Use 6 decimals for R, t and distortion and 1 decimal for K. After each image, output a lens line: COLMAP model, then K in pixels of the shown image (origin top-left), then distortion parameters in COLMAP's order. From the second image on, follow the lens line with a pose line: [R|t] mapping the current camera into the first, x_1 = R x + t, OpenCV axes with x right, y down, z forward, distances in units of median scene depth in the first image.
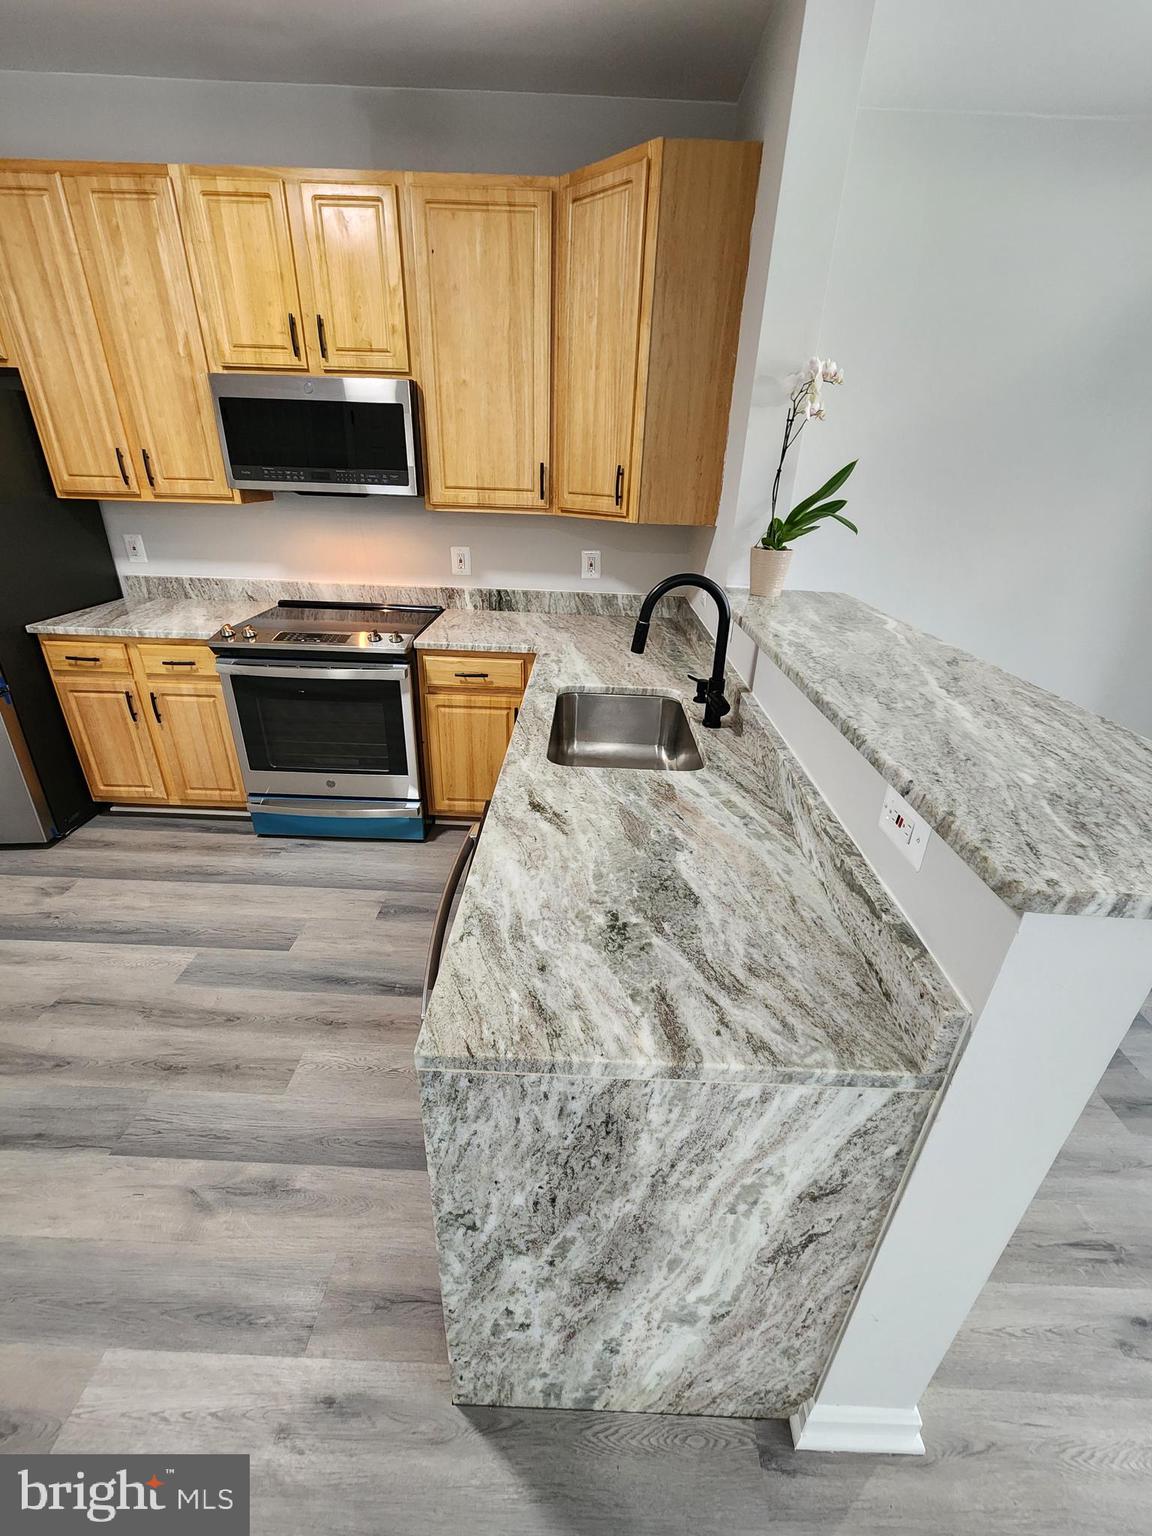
lens RADIAL K [[631.1, 0, 580.7], [0, 631.1, 770.8], [0, 0, 1]] dist [-0.003207, 0.000985]
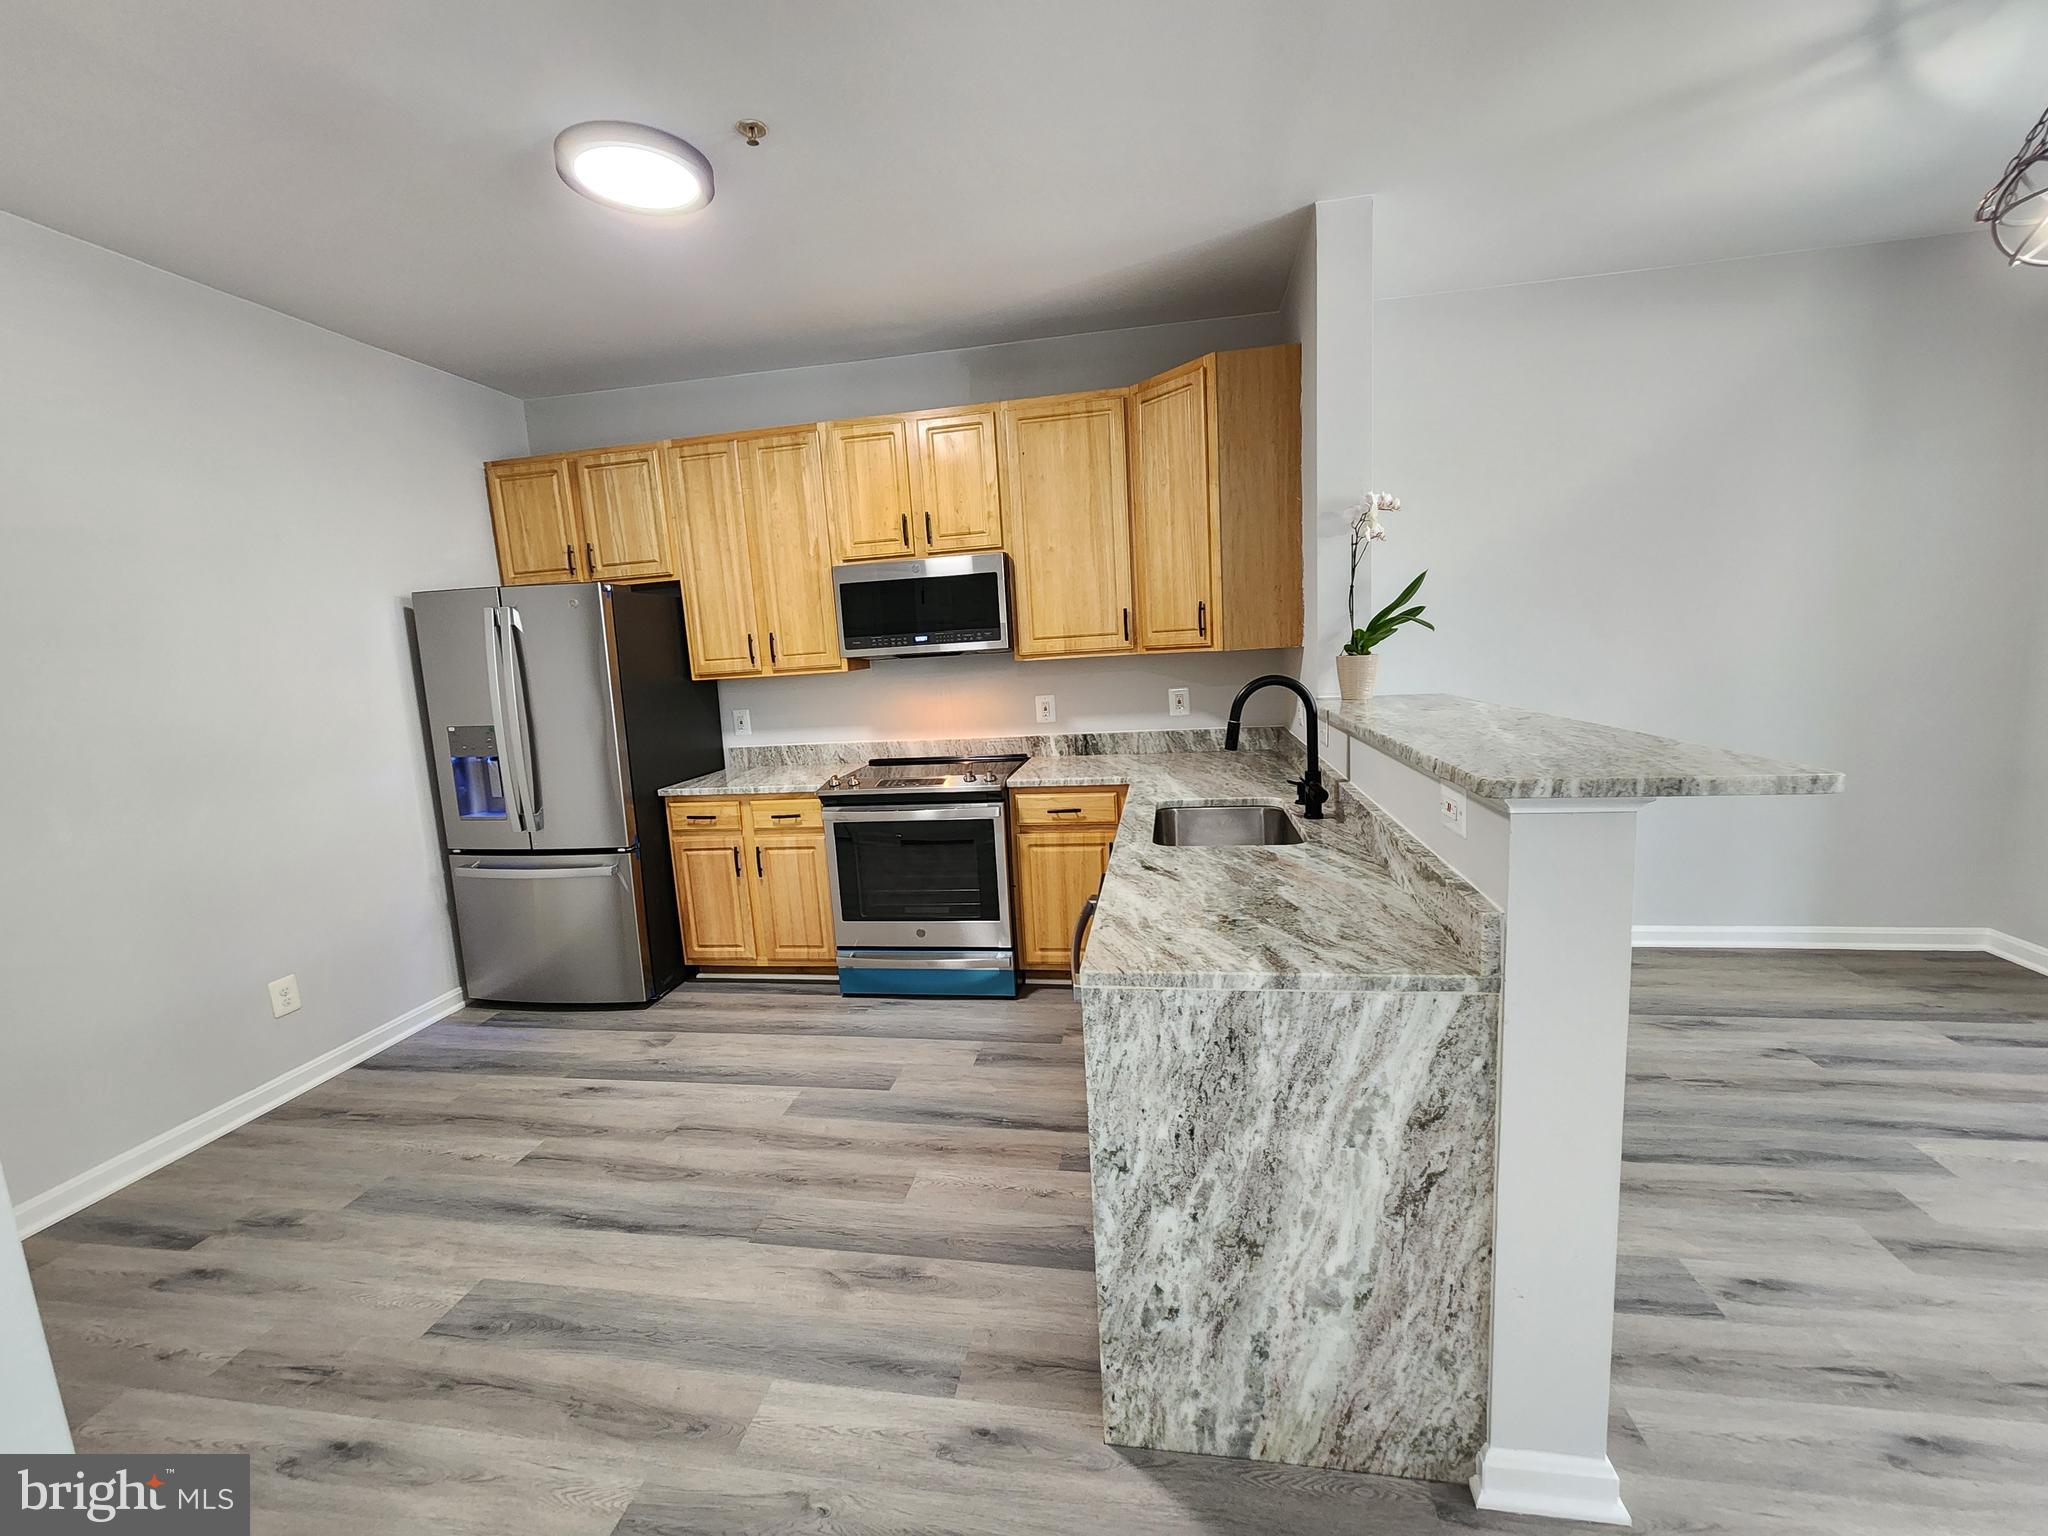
lens RADIAL K [[841.5, 0, 1022.5], [0, 841.5, 765.3], [0, 0, 1]] dist [-0.003207, 0.000985]
pose [[0.983972, -0.069242, -0.164333, -0.020517], [0.017397, 0.954415, -0.297977, 0.201413], [0.177474, 0.290342, 0.940322, -0.312603]]
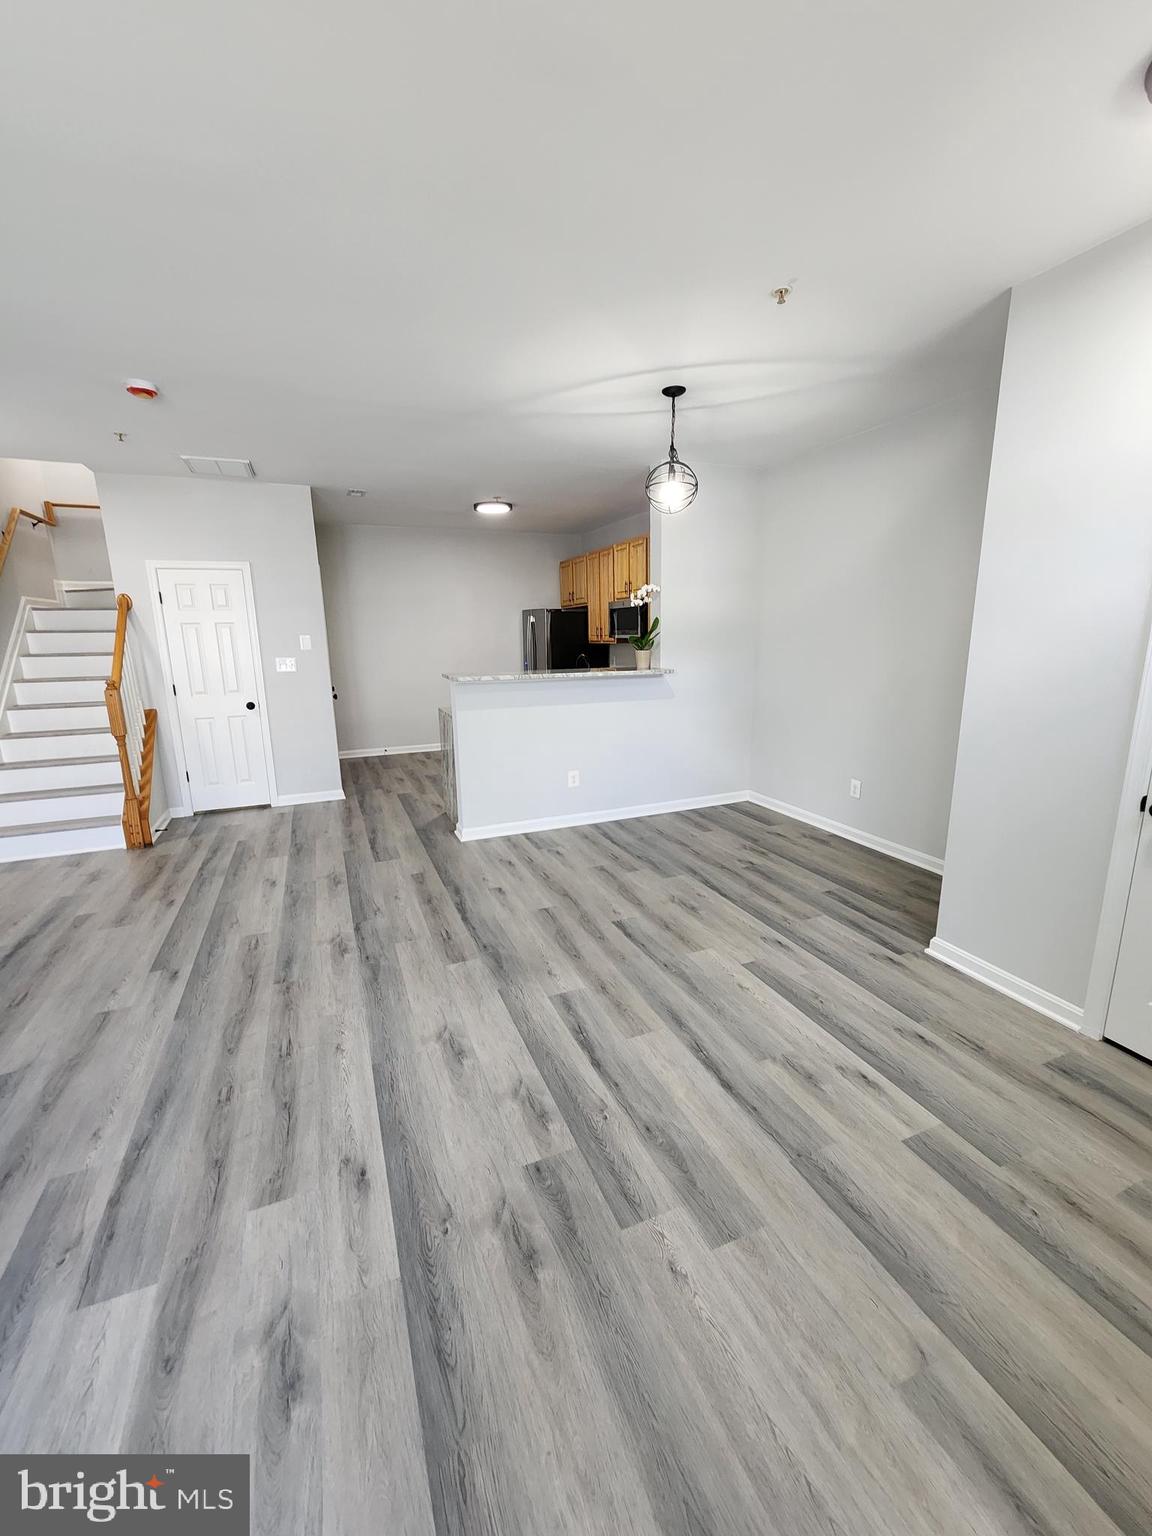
lens RADIAL K [[631.1, 0, 581.8], [0, 631.1, 764.4], [0, 0, 1]] dist [-0.003207, 0.000985]
pose [[0.403614, 0.147215, -0.903008, 2.373142], [-0.369107, 0.929289, -0.013479, 0.191831], [0.837171, 0.338746, 0.429413, -0.152816]]
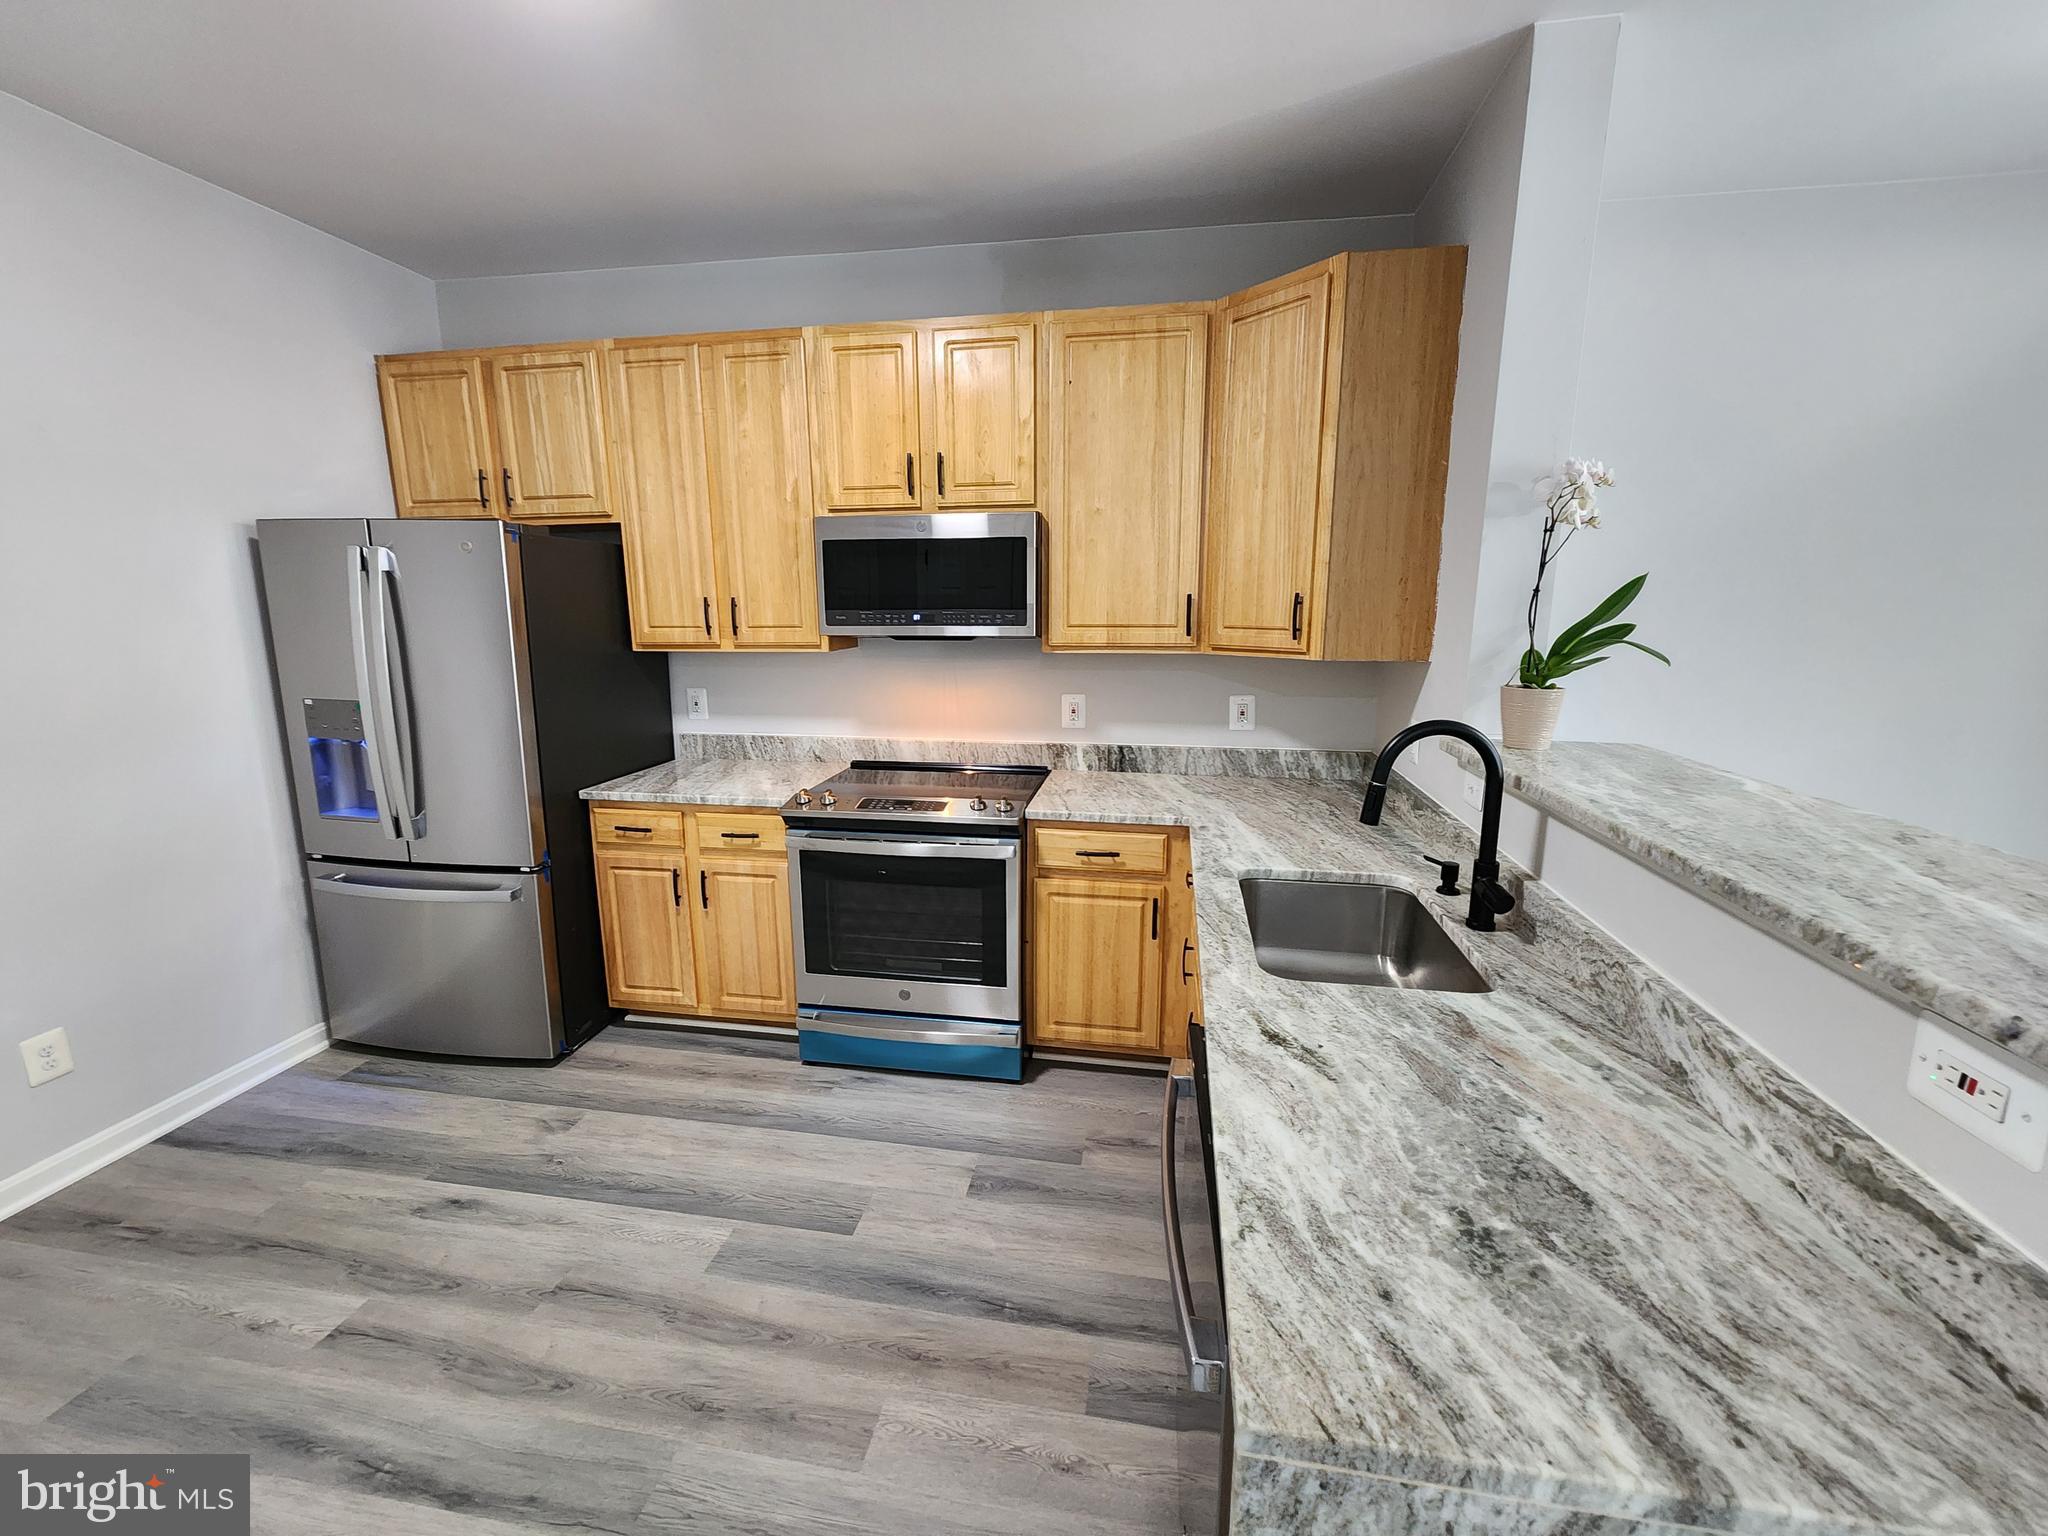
lens RADIAL K [[841.5, 0, 1022.2], [0, 841.5, 764.0], [0, 0, 1]] dist [-0.003207, 0.000985]
pose [[0.987749, -0.007071, -0.155893, -0.123590], [-0.033225, 0.966540, -0.254355, 0.006263], [0.152476, 0.256419, 0.954463, -0.012812]]
